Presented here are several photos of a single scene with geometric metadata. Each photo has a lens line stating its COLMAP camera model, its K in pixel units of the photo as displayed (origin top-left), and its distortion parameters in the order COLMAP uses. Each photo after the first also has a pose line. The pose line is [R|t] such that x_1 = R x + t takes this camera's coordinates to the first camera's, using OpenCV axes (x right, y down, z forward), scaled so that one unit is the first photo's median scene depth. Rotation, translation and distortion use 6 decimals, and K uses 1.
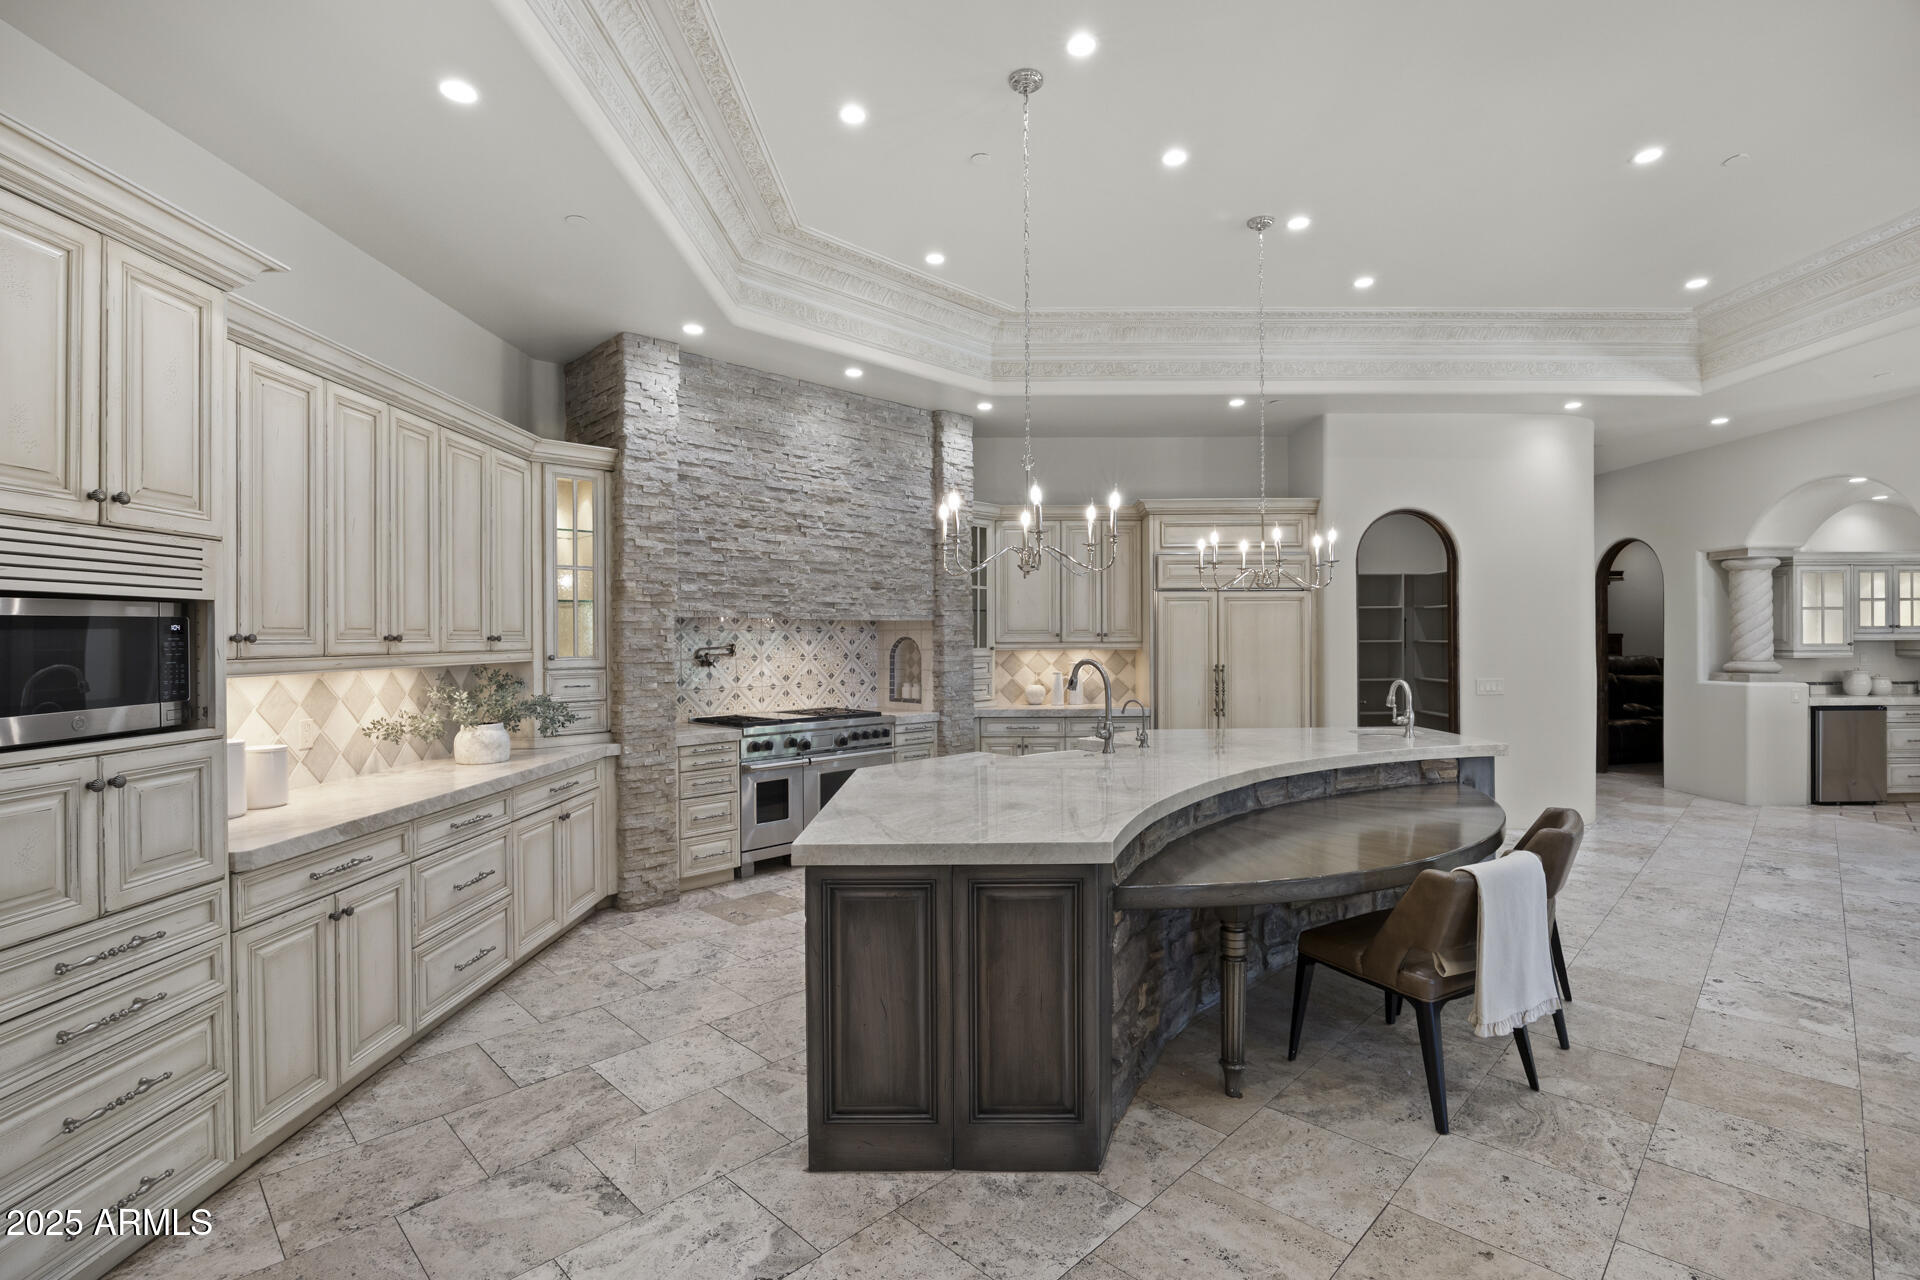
lens RADIAL K [[914.1, 0, 964.1], [0, 914.1, 636.5], [0, 0, 1]] dist [-0.000221, -0.000094]
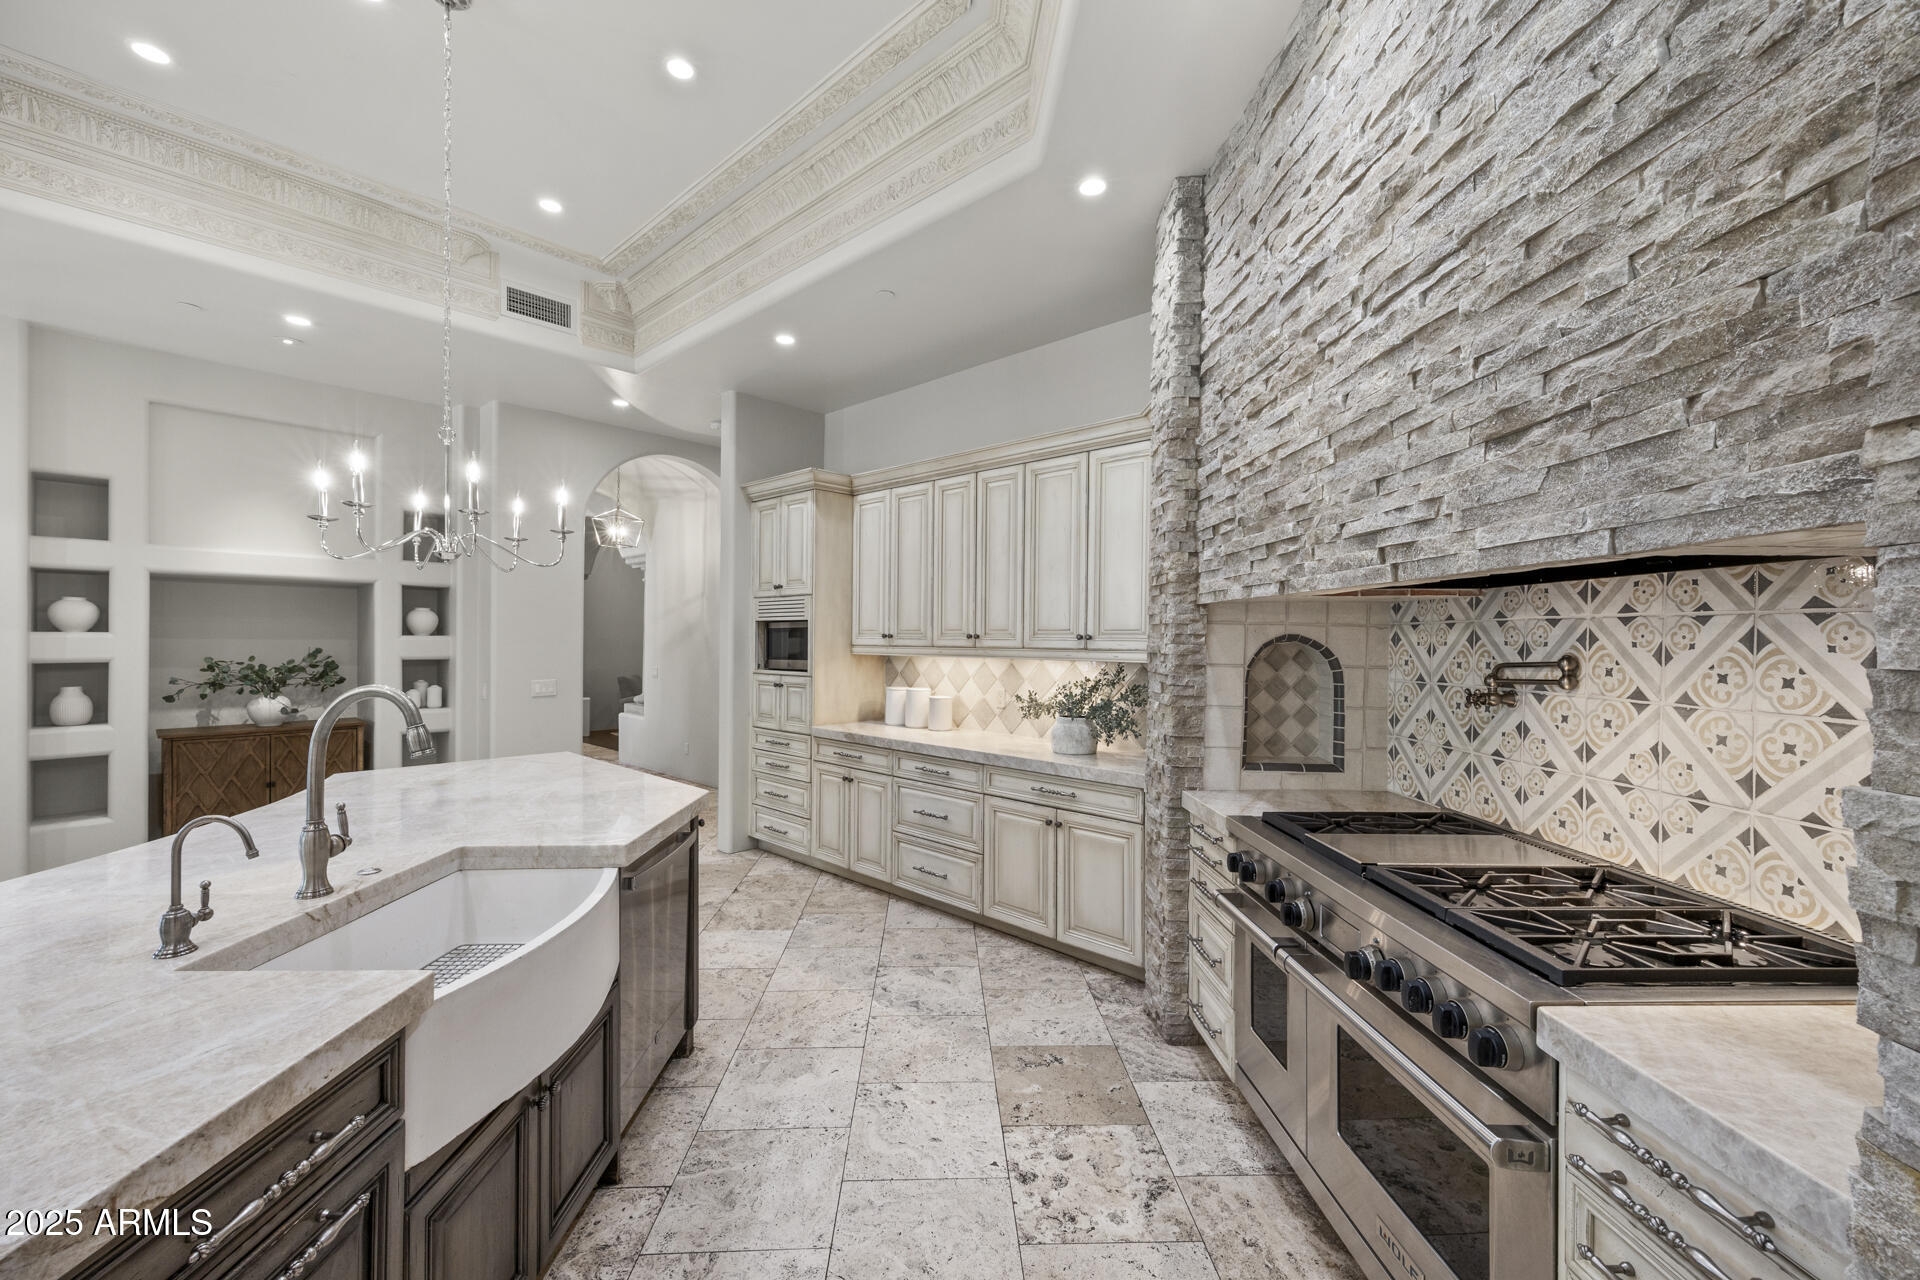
lens RADIAL K [[782.1, 0, 960.0], [0, 782.1, 640.0], [0, 0, 1]] dist [0.001191, 0.000142]
pose [[-0.690818, -0.000460, -0.723028, 0.161711], [-0.005018, 0.999979, 0.004159, 0.001480], [0.723011, 0.006501, -0.690806, 1.086752]]
